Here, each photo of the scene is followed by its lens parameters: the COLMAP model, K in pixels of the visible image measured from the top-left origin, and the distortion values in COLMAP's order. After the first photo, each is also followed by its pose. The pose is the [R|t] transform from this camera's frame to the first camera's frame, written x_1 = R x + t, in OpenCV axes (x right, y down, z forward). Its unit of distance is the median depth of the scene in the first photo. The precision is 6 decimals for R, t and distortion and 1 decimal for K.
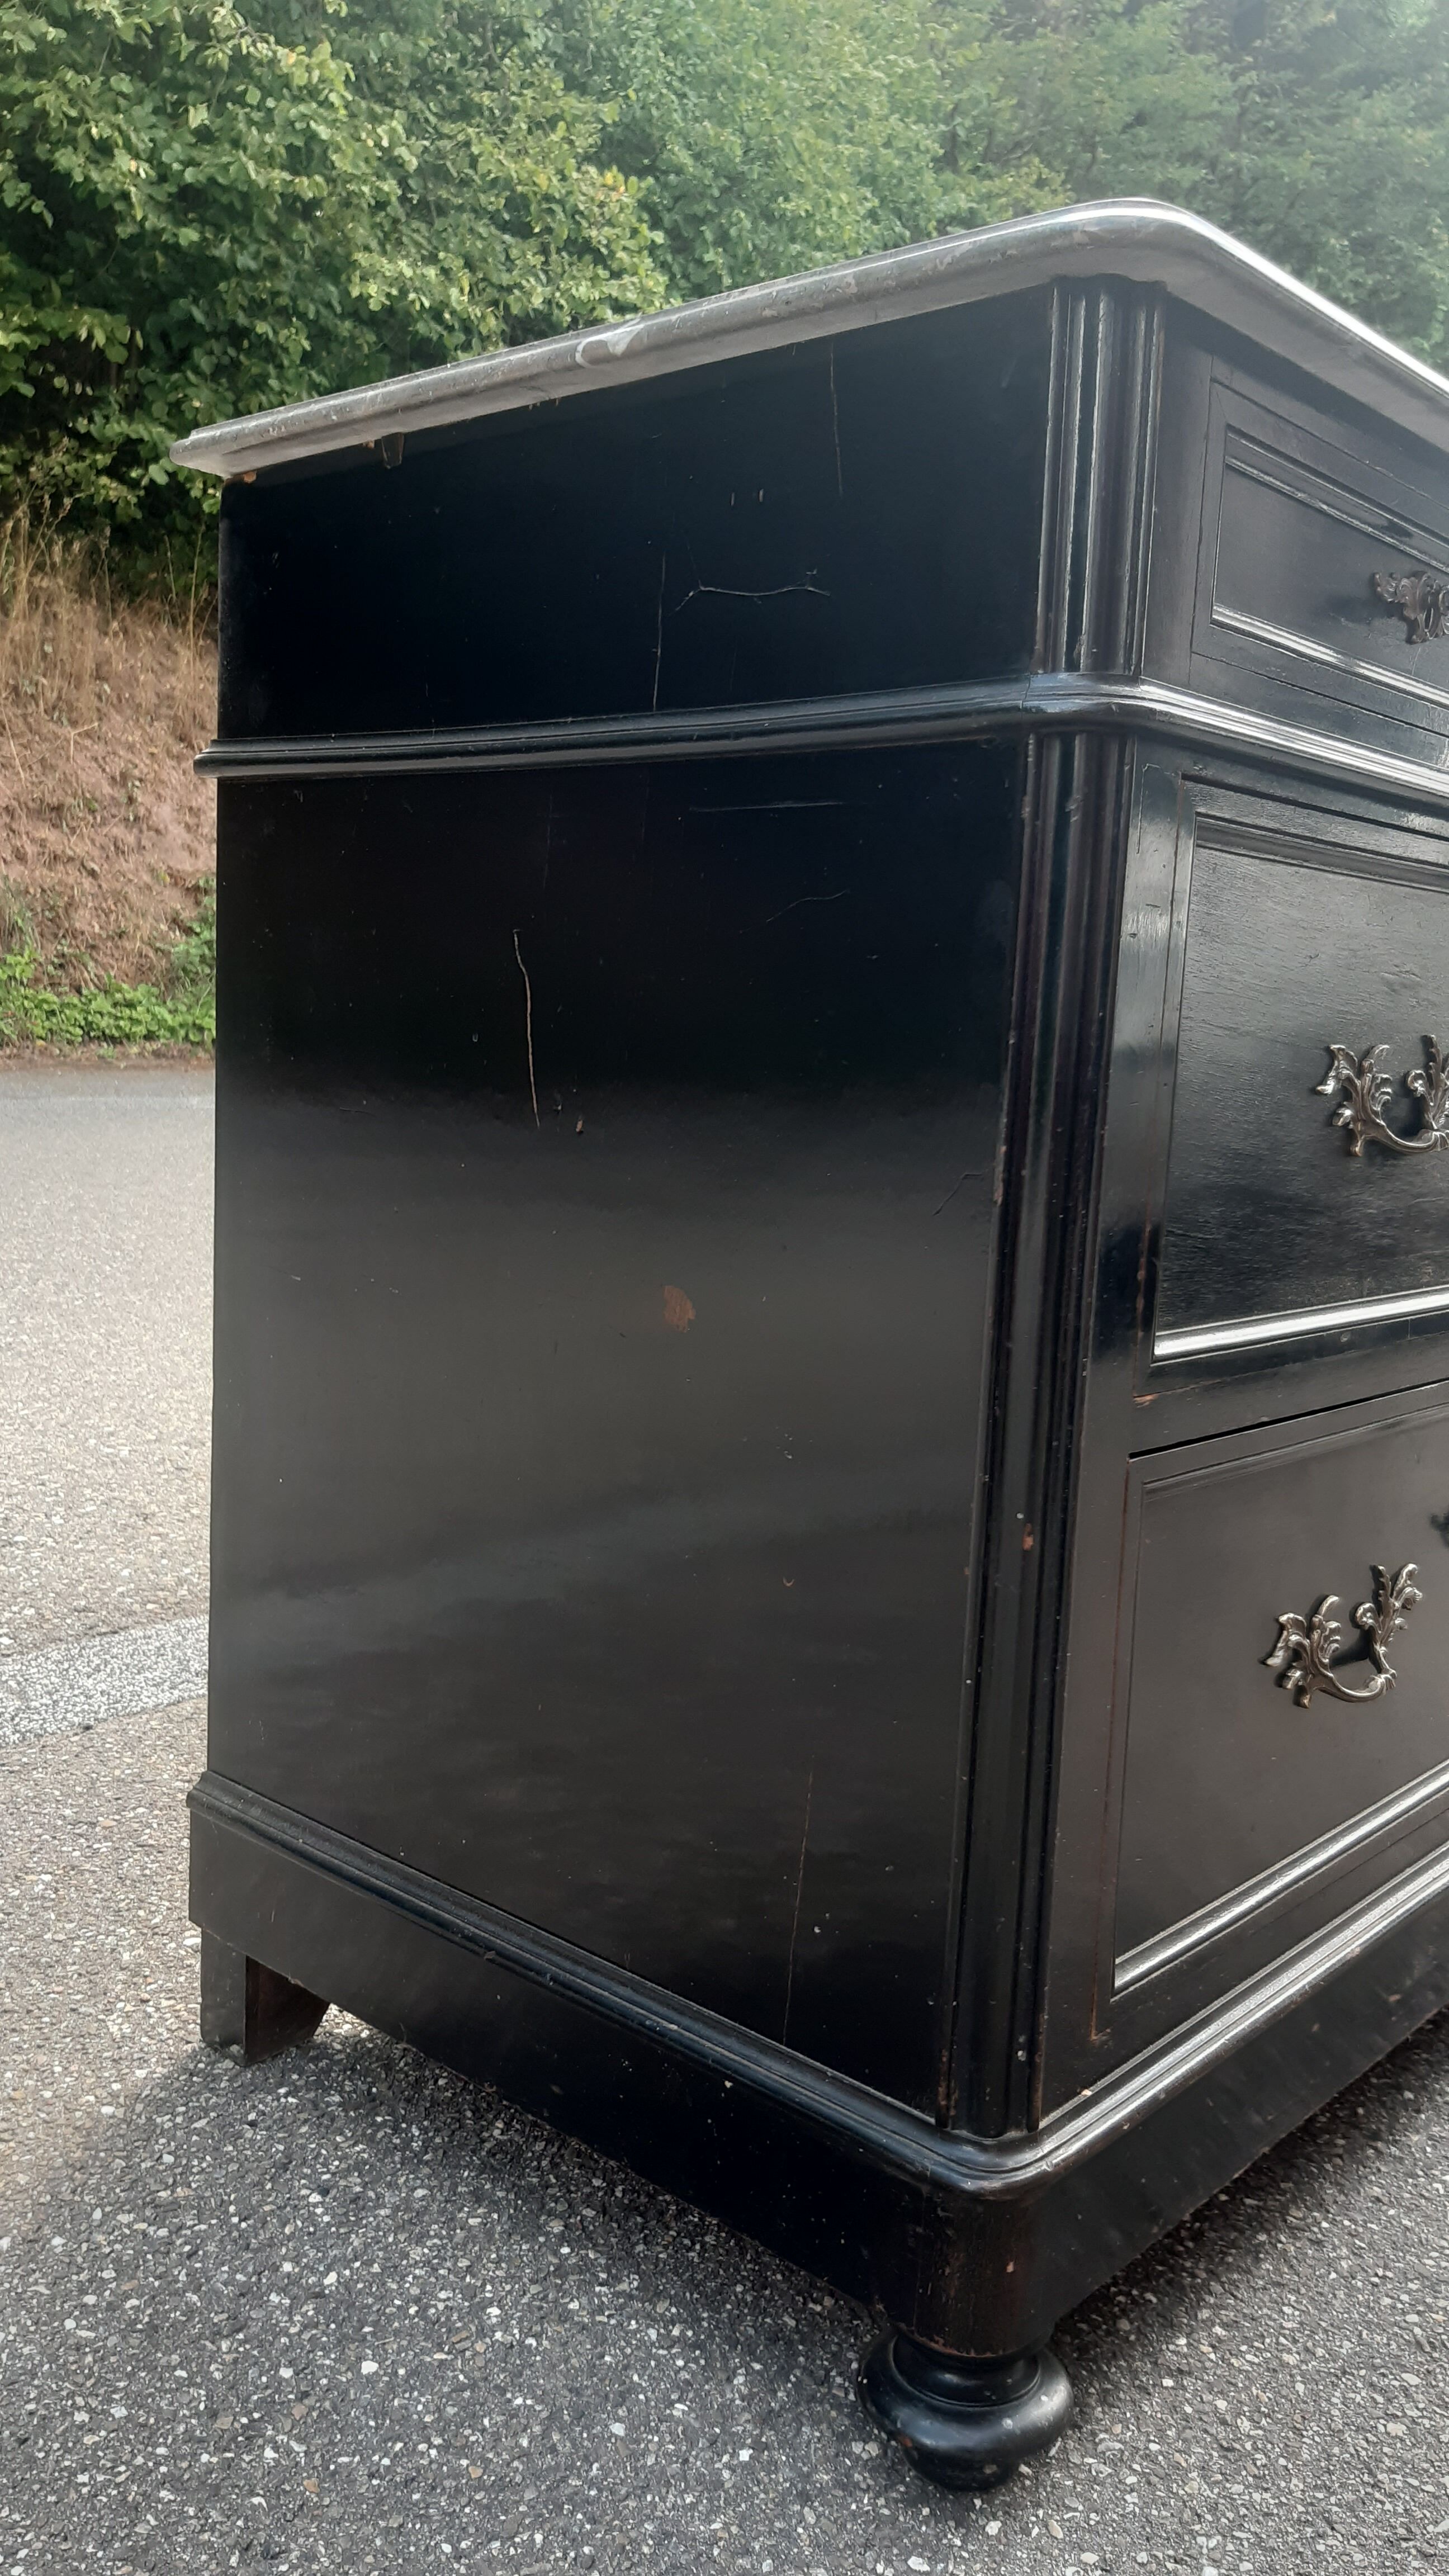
lens RADIAL K [[2029.2, 0, 730.9], [0, 2029.2, 1290.7], [0, 0, 1]] dist [0.029117, -0.087105]
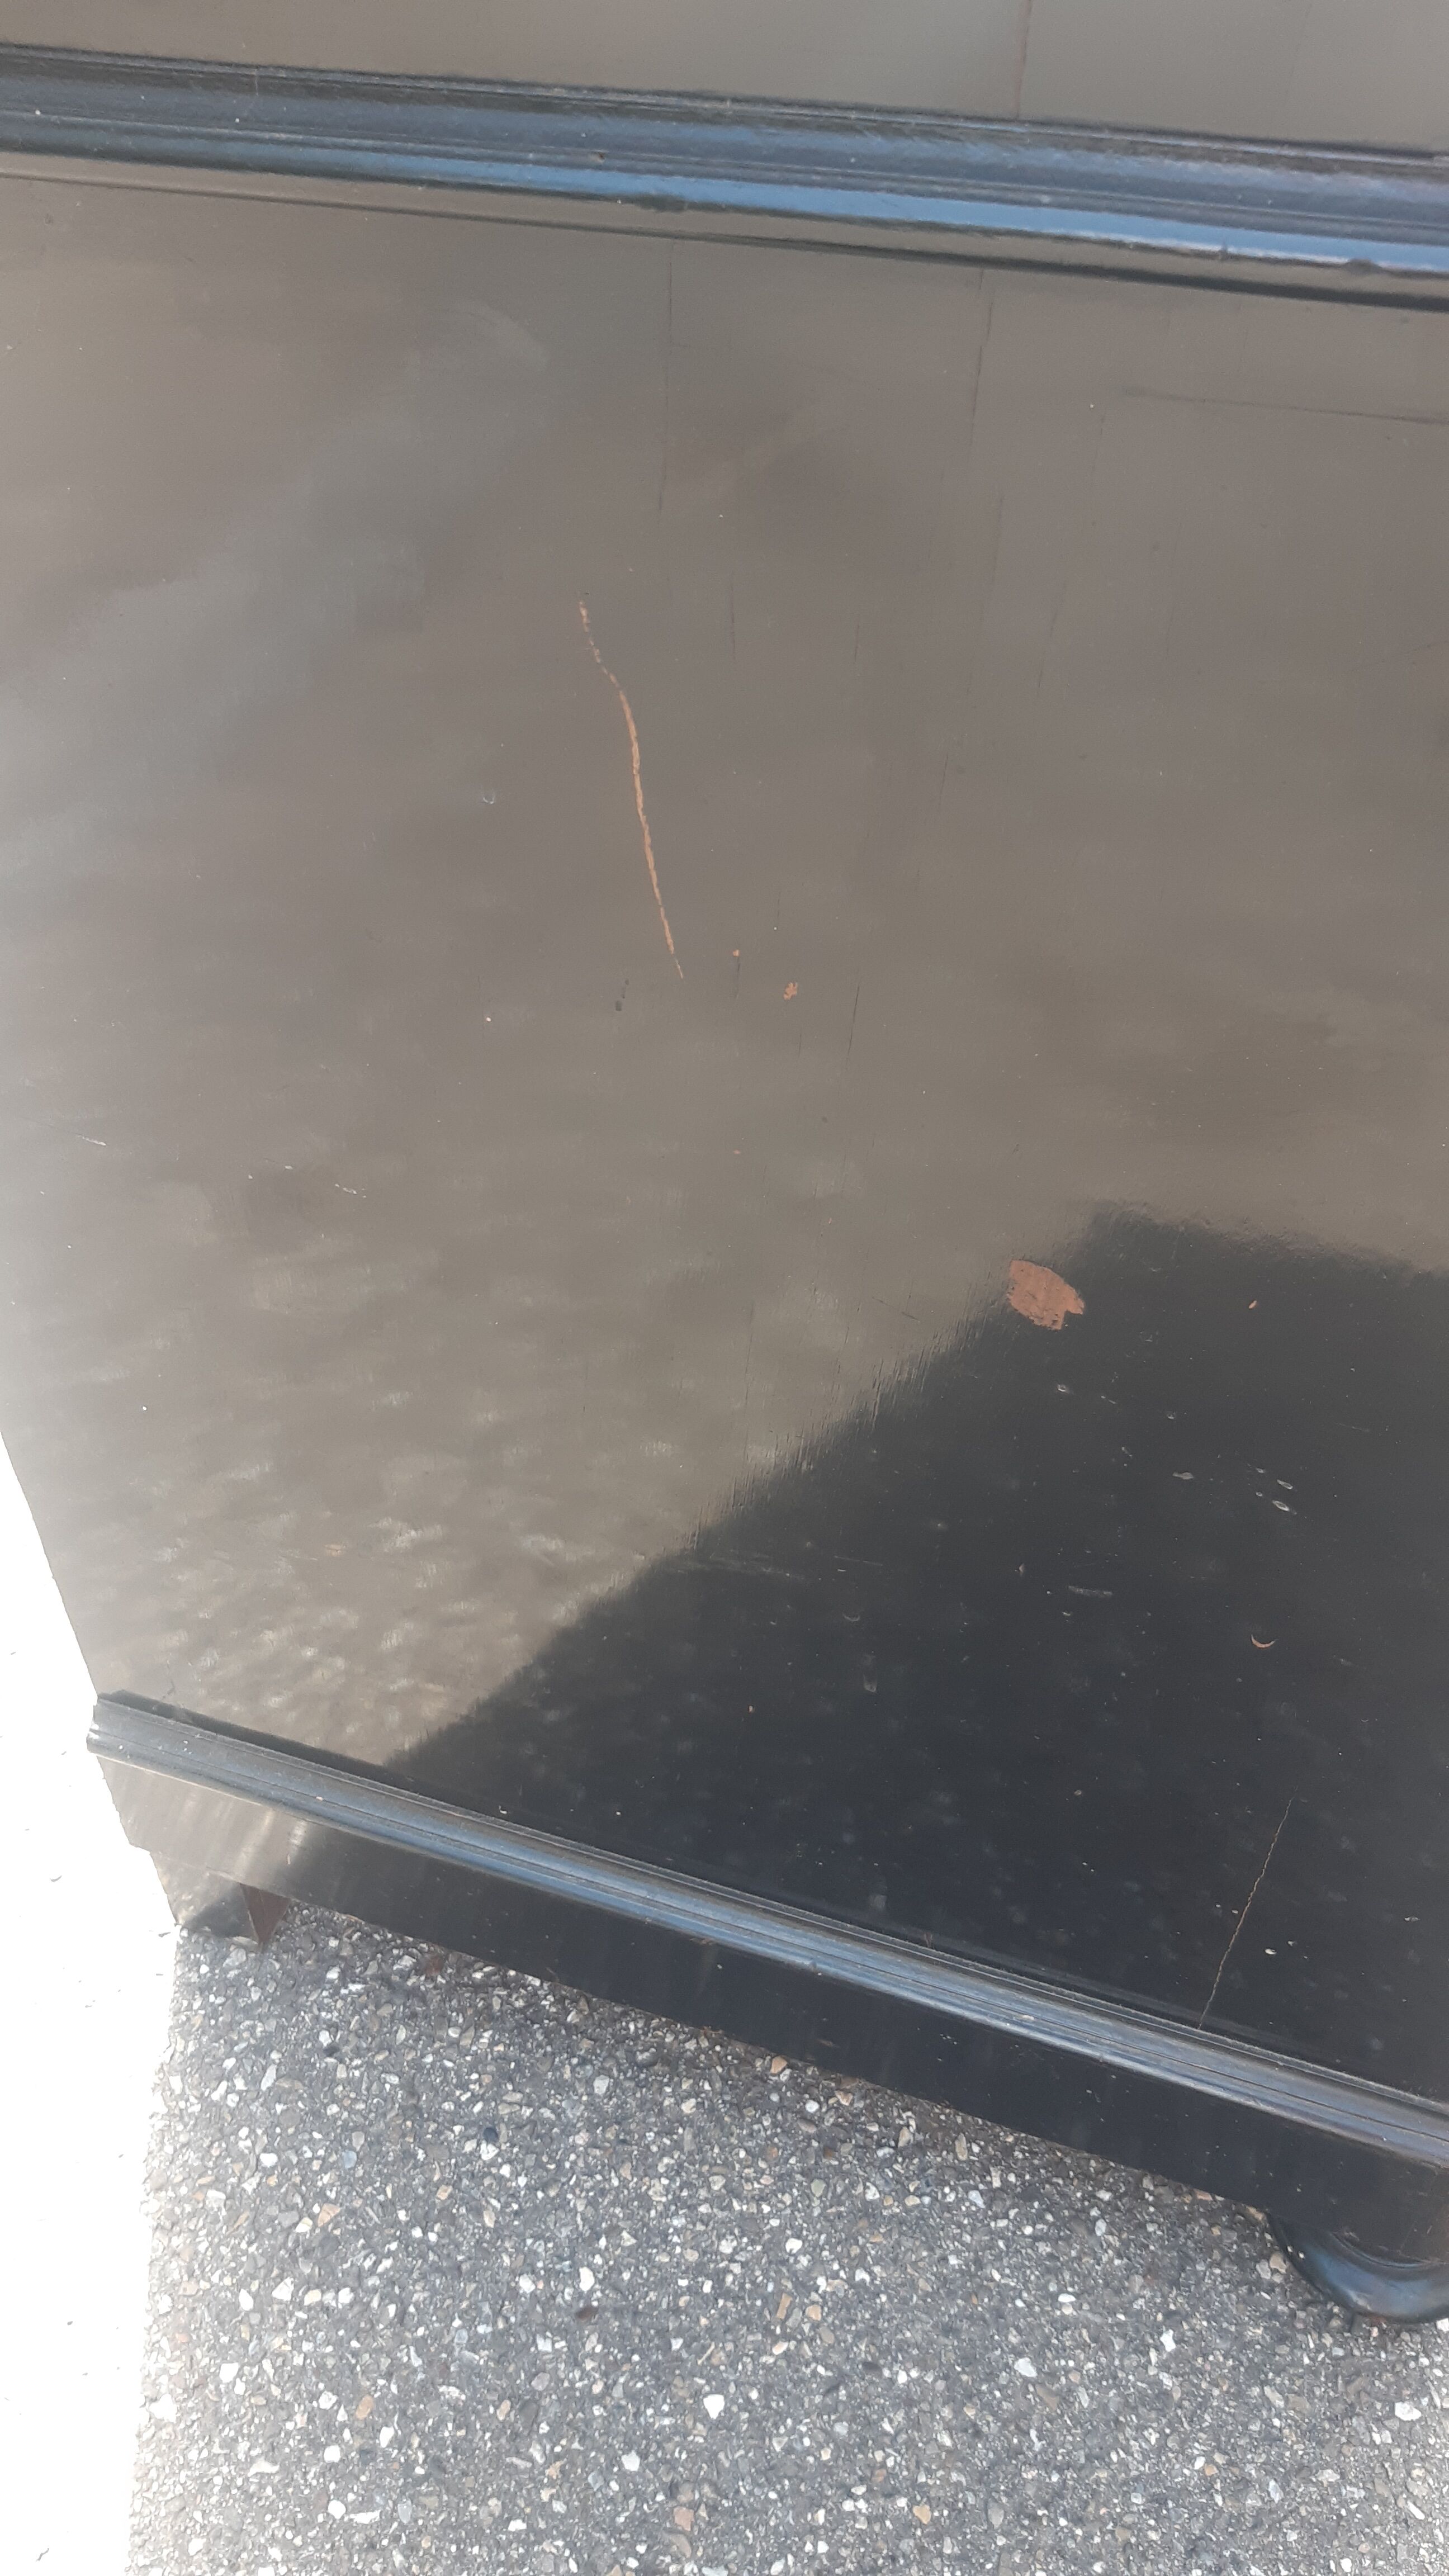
lens RADIAL K [[2029.2, 0, 717.6], [0, 2029.2, 1289.0], [0, 0, 1]] dist [0.029117, -0.087105]
pose [[0.922800, -0.299174, 0.242764, -0.234019], [0.106918, 0.804205, 0.584656, -0.315597], [-0.370146, -0.513565, 0.774108, 0.567789]]
